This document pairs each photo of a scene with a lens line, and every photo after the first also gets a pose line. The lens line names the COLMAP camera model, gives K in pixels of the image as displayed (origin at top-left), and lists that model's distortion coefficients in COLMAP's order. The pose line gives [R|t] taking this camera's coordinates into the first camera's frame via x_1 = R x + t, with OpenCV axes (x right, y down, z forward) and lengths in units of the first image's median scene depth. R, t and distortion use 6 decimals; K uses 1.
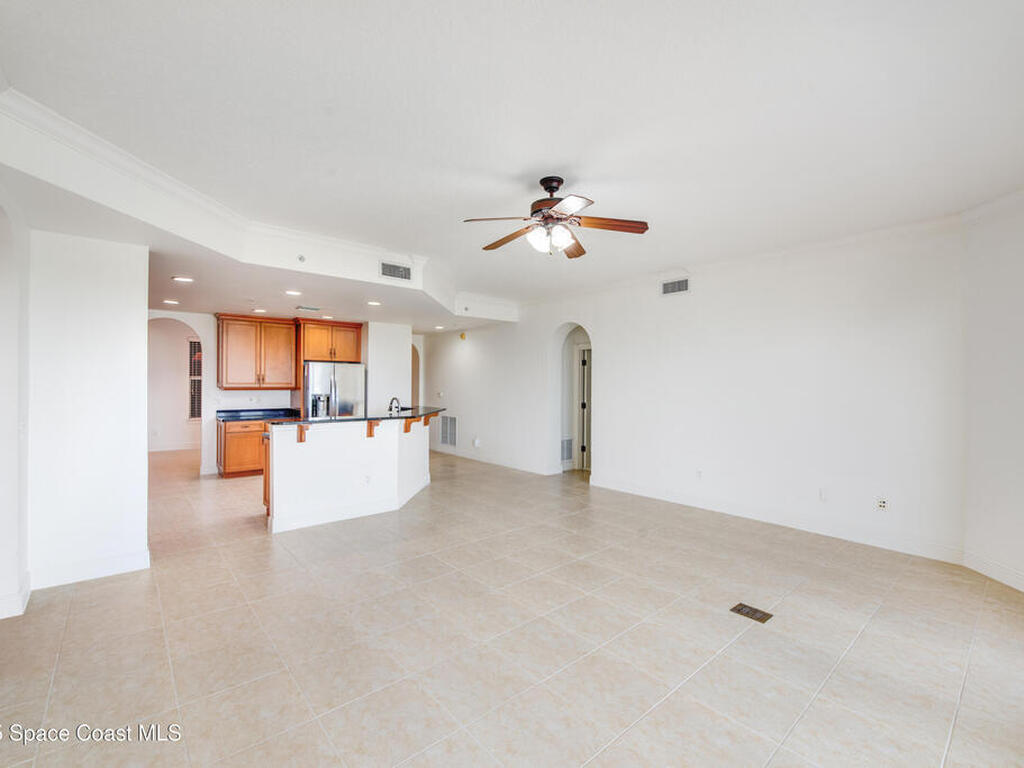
lens RADIAL K [[442.9, 0, 512.0], [0, 442.9, 384.0], [0, 0, 1]] dist [0.000779, -0.000327]
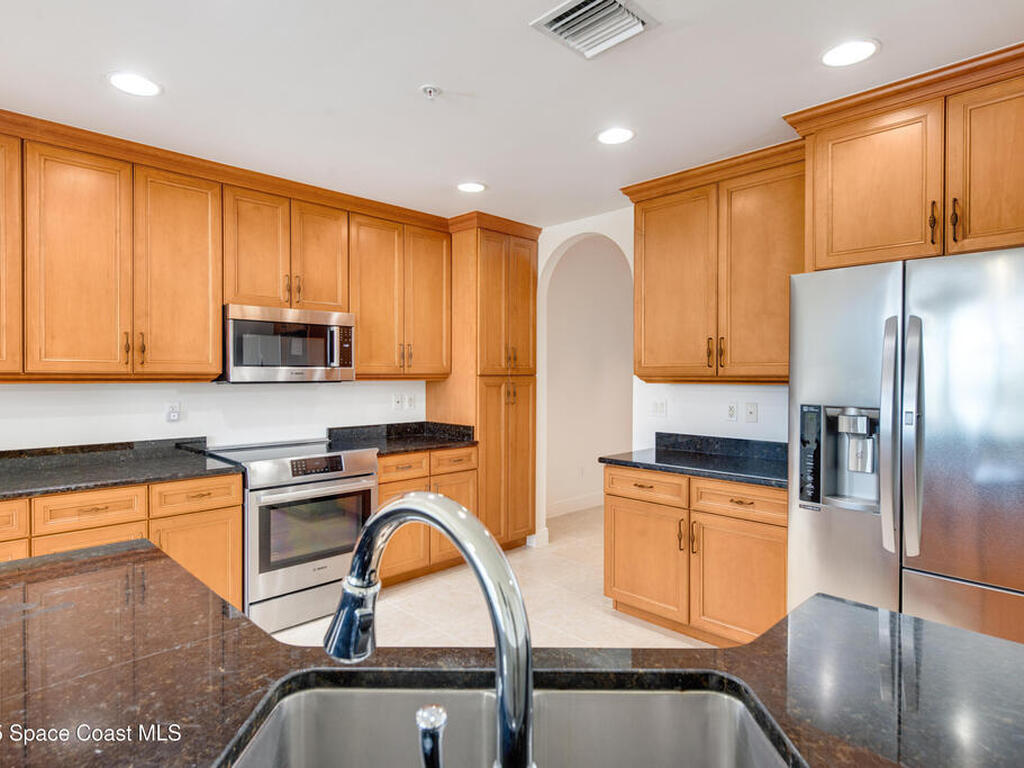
lens RADIAL K [[544.4, 0, 491.5], [0, 544.4, 384.4], [0, 0, 1]] dist [-0.000719, 0.000587]
pose [[0.067235, 0.004532, -0.997727, -0.254587], [-0.000065, 0.999990, 0.004538, 0.018116], [0.997737, -0.000240, 0.067235, 1.228073]]
